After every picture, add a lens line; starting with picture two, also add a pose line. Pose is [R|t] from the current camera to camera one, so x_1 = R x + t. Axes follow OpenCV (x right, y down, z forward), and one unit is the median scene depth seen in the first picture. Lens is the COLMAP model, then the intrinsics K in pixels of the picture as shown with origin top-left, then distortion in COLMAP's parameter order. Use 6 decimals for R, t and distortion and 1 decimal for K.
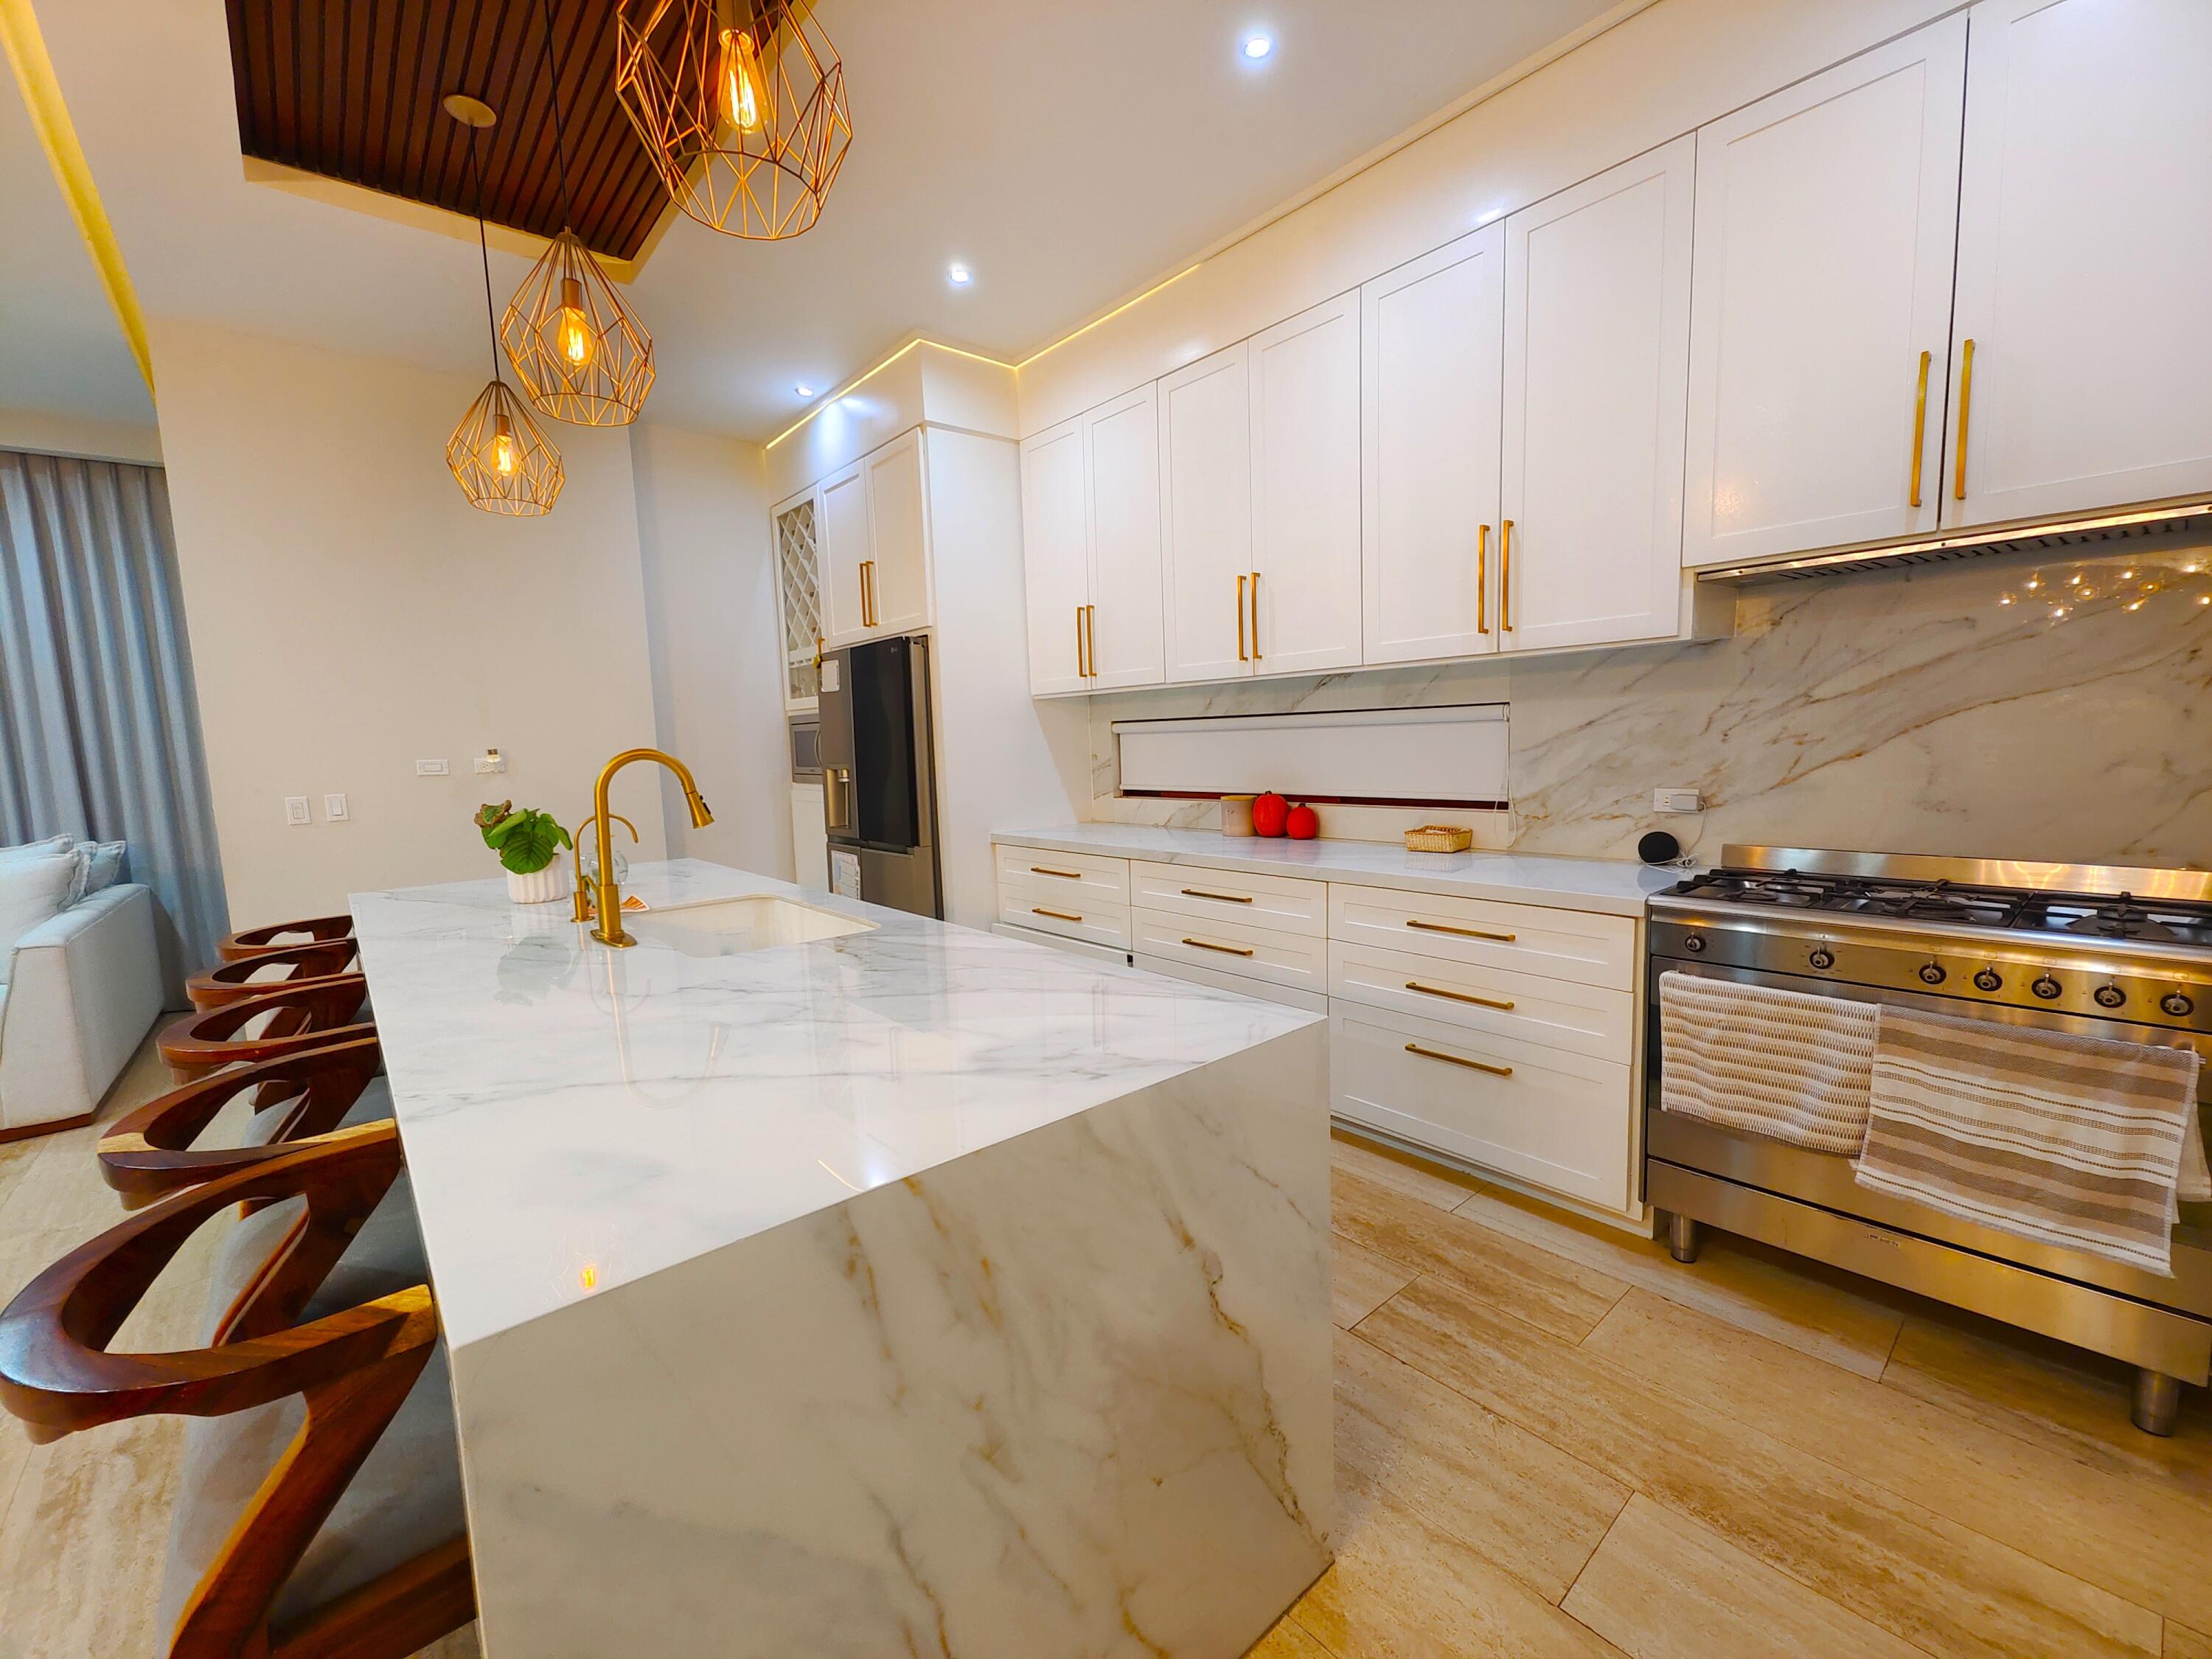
lens RADIAL K [[911.0, 0, 1098.9], [0, 911.0, 833.0], [0, 0, 1]] dist [-0.003042, 0.000488]
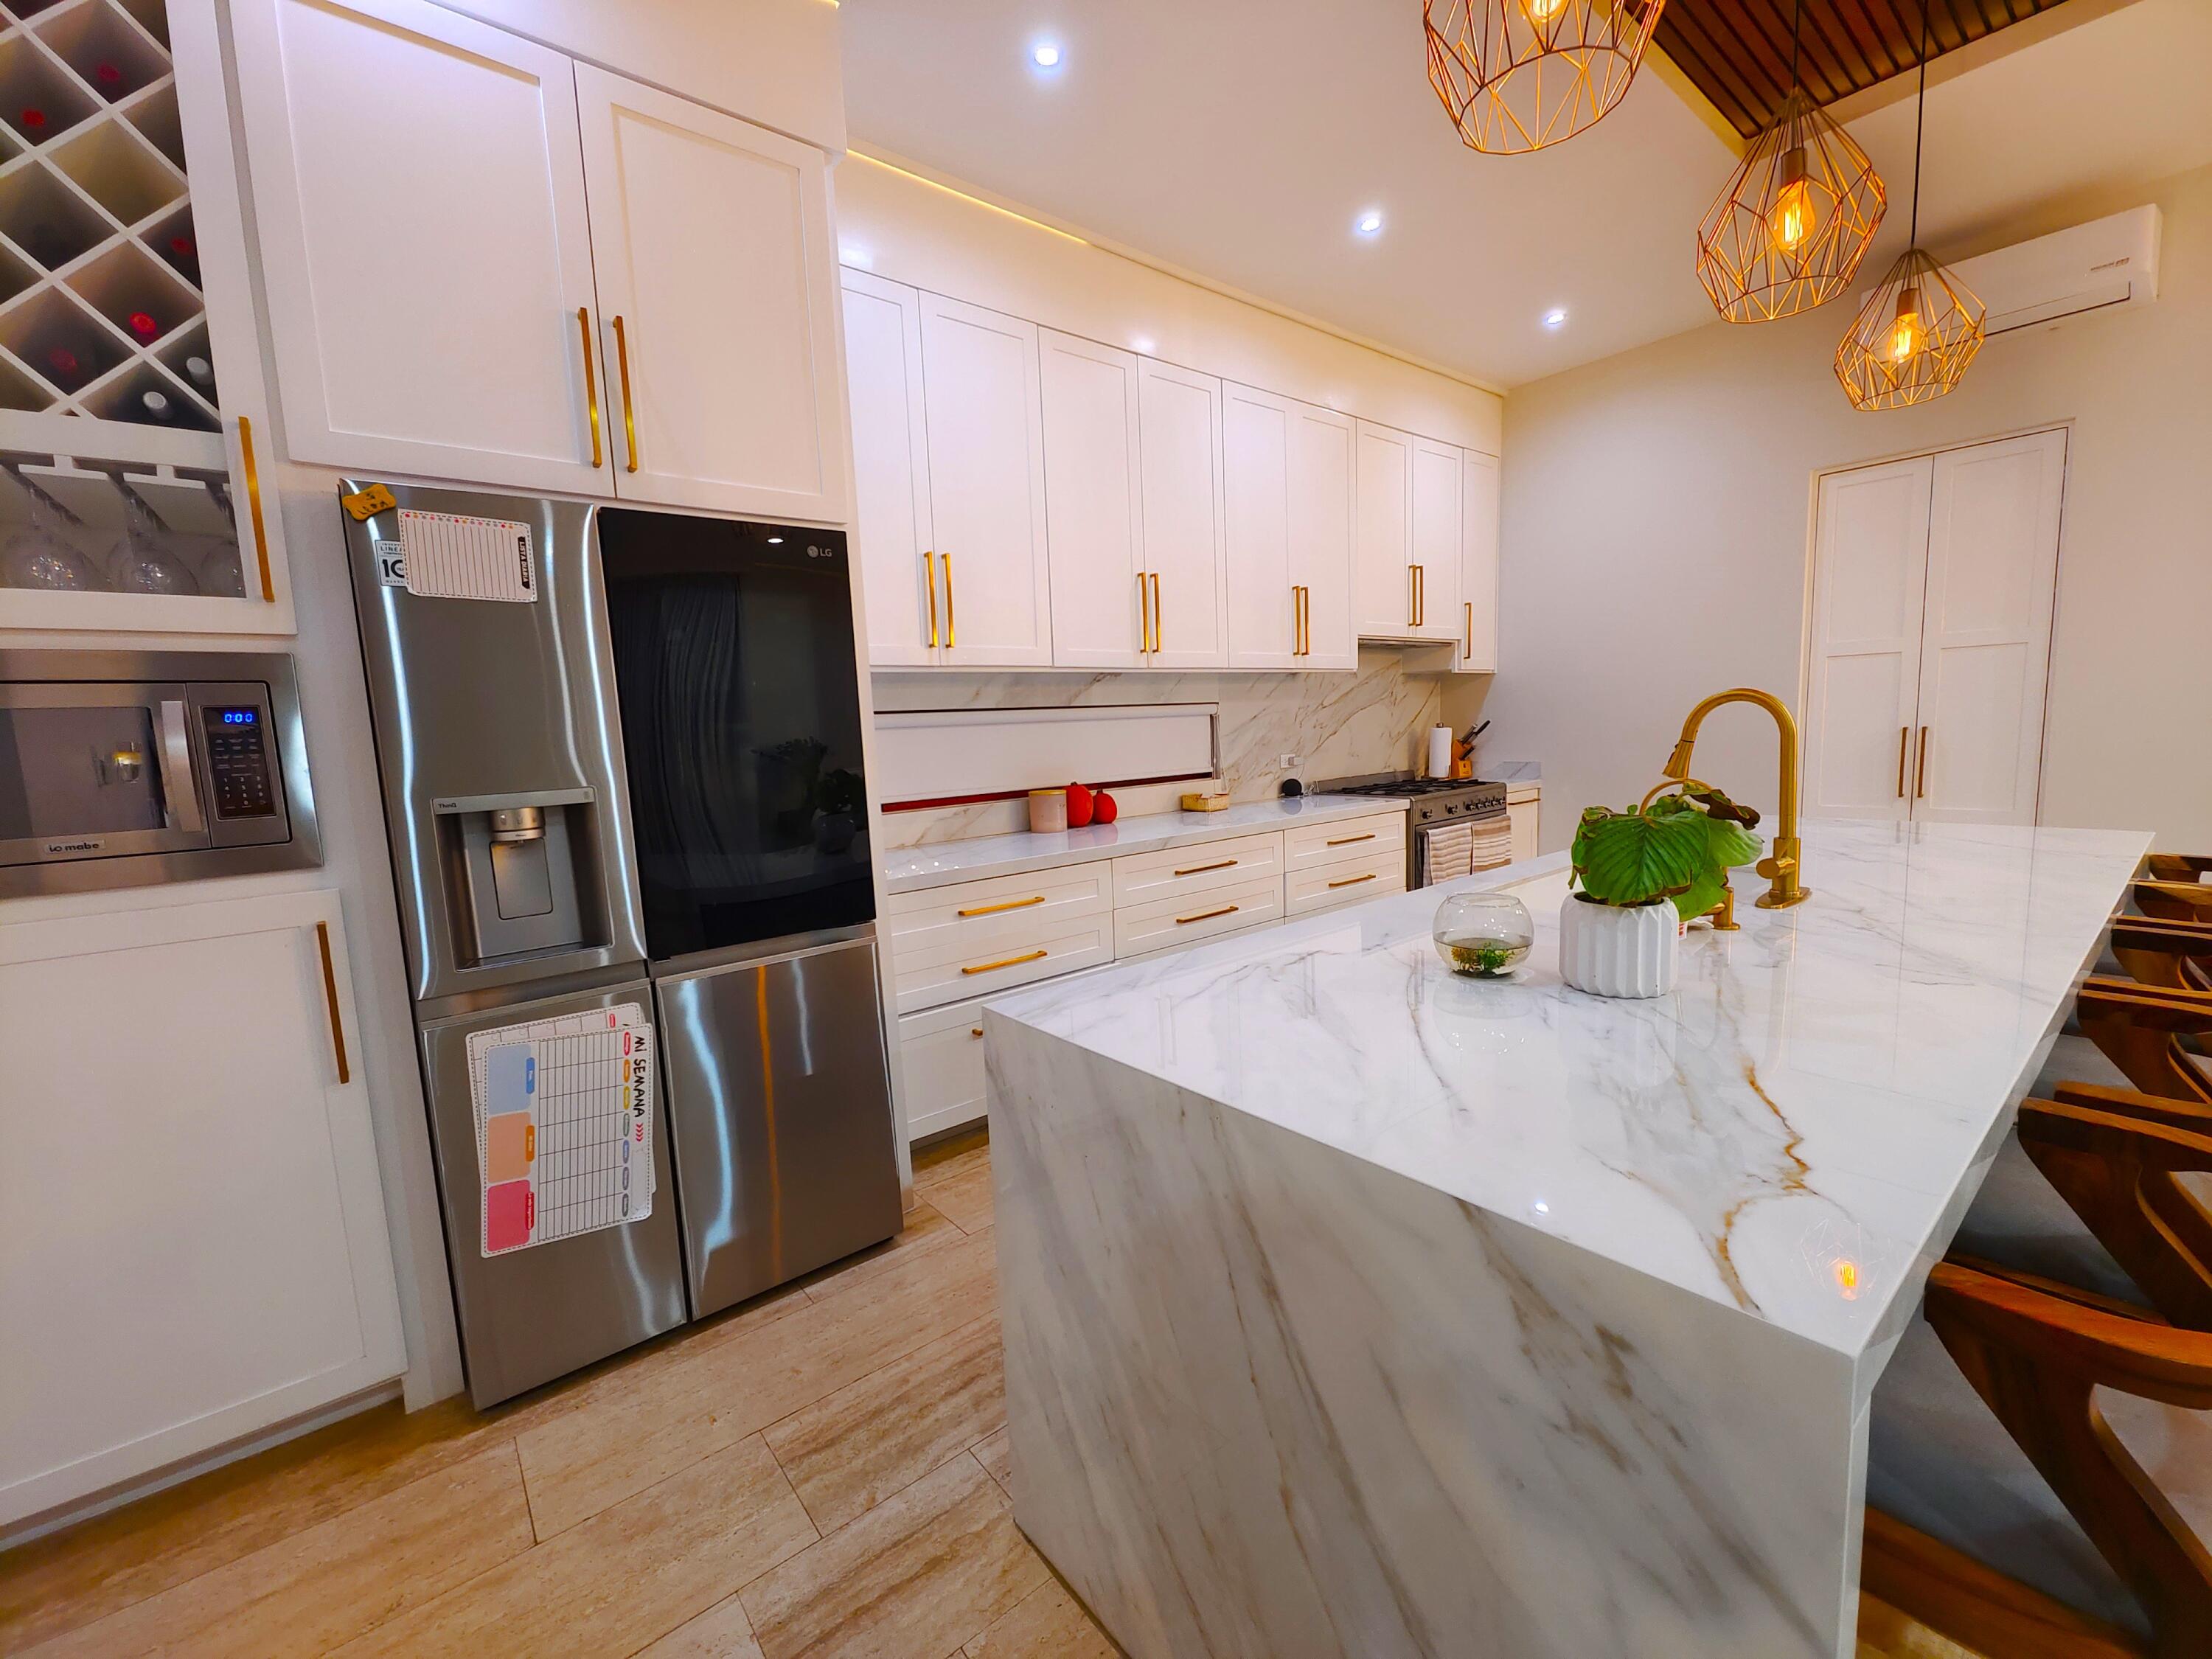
lens RADIAL K [[911.0, 0, 1098.9], [0, 911.0, 833.0], [0, 0, 1]] dist [-0.003042, 0.000488]
pose [[0.031570, -0.087878, 0.995631, -0.933164], [0.146555, 0.985768, 0.082361, -0.078144], [-0.988699, 0.143315, 0.043999, 1.048861]]
